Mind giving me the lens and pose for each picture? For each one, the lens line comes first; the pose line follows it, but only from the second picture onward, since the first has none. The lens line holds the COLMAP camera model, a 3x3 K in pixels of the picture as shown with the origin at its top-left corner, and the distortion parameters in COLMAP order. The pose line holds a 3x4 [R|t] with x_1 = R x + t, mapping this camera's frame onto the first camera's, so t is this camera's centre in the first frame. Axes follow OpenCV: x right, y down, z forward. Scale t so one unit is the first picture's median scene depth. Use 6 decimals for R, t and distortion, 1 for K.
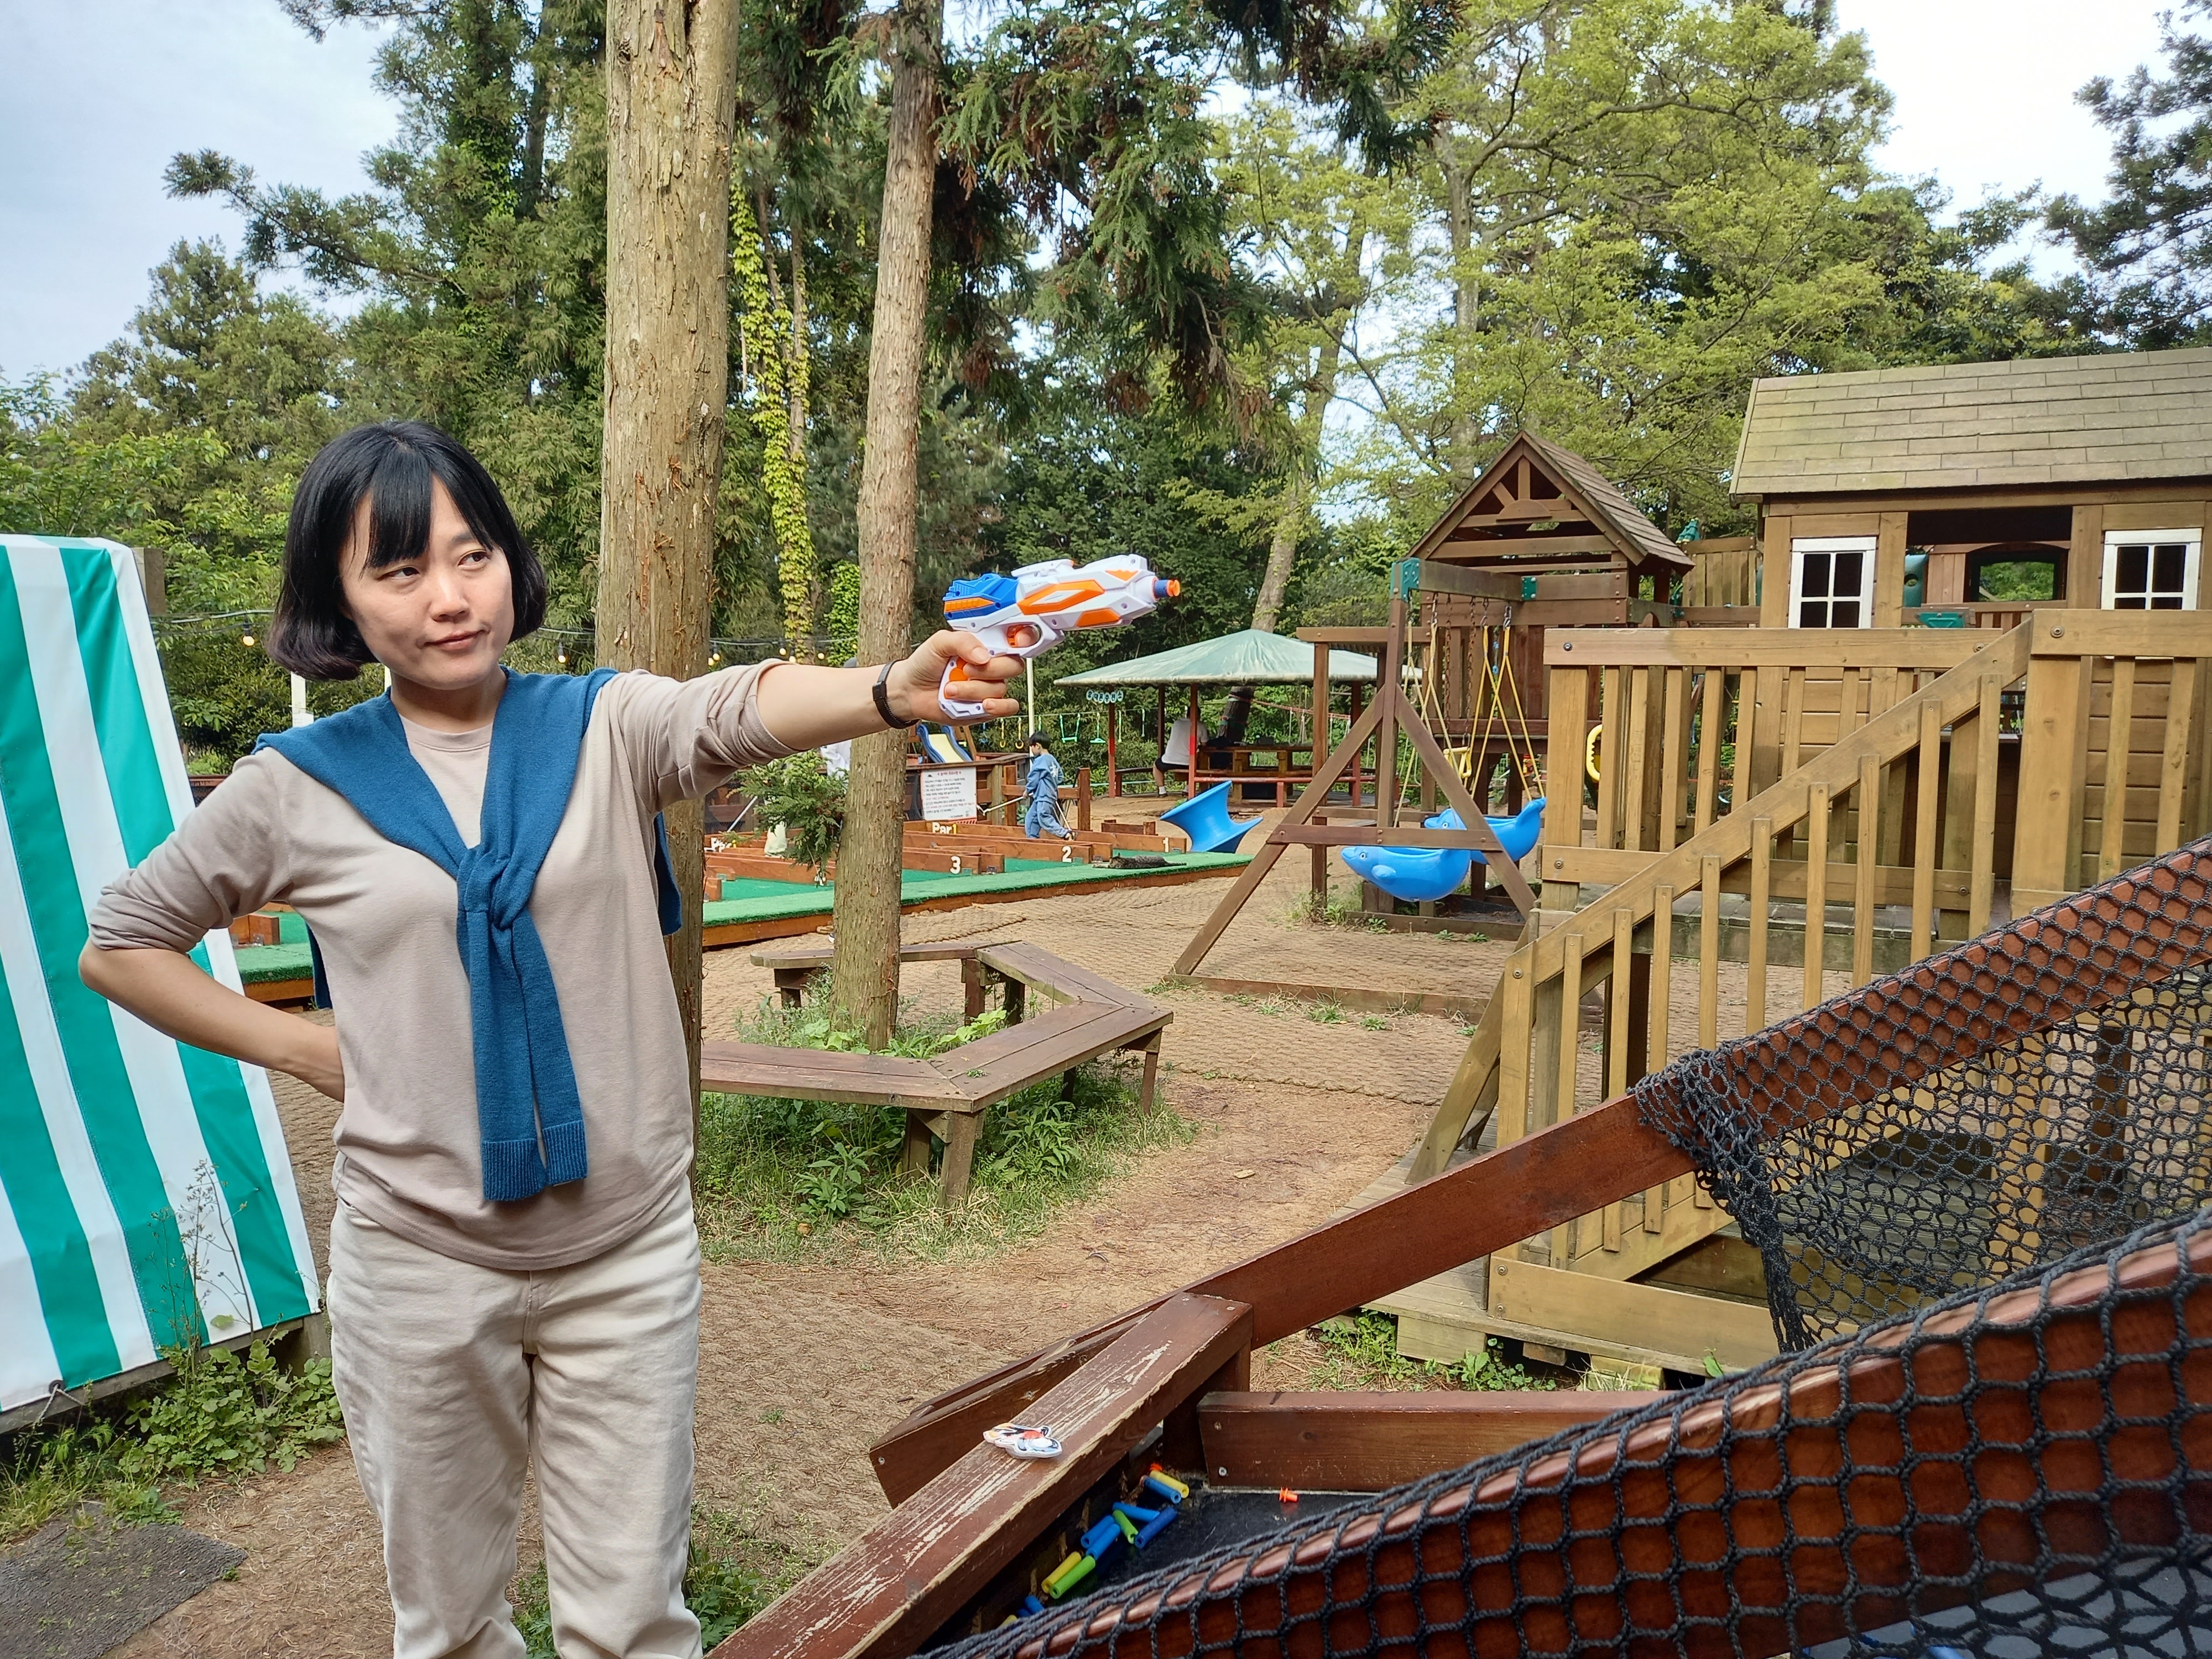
lens RADIAL K [[1669.7, 0, 1106.0], [0, 1669.7, 829.5], [0, 0, 1]] dist [0.083104, -0.088099]
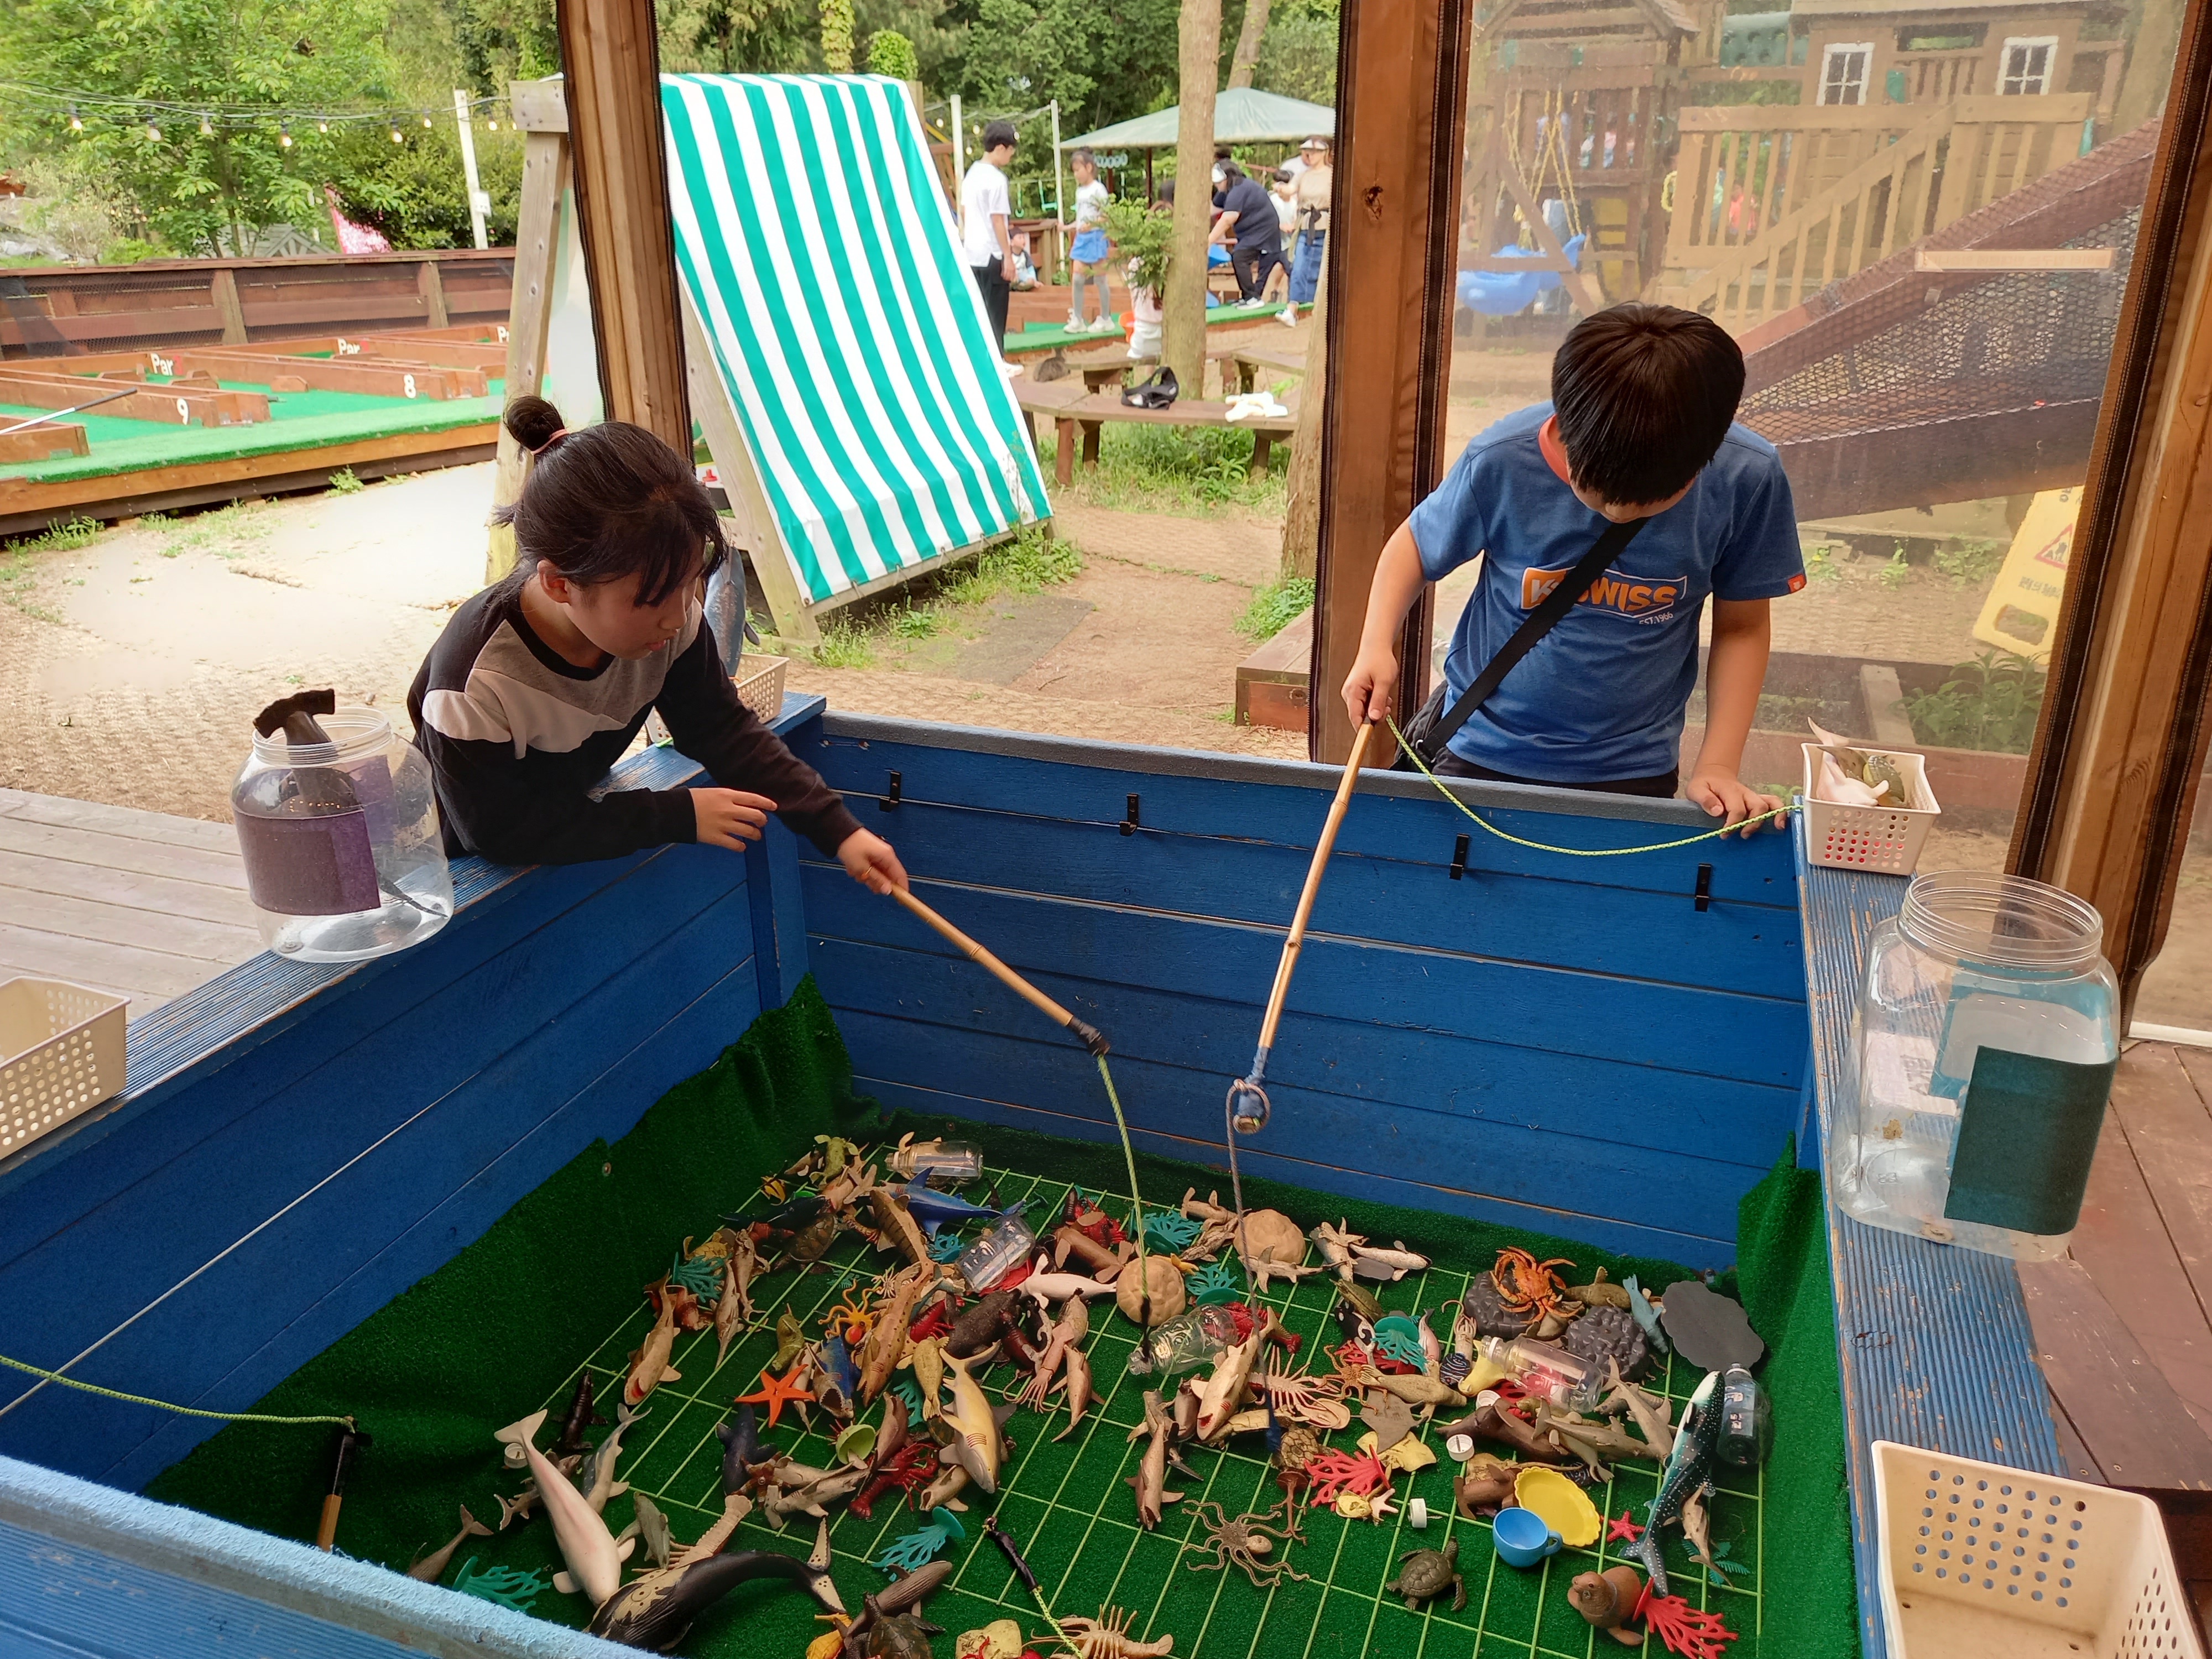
lens RADIAL K [[1669.7, 0, 1106.0], [0, 1669.7, 829.5], [0, 0, 1]] dist [0.083104, -0.088099]
pose [[0.996793, -0.049090, 0.063201, -0.443570], [0.028284, 0.954891, 0.295605, 0.049924], [-0.074862, -0.292870, 0.953217, -0.768656]]
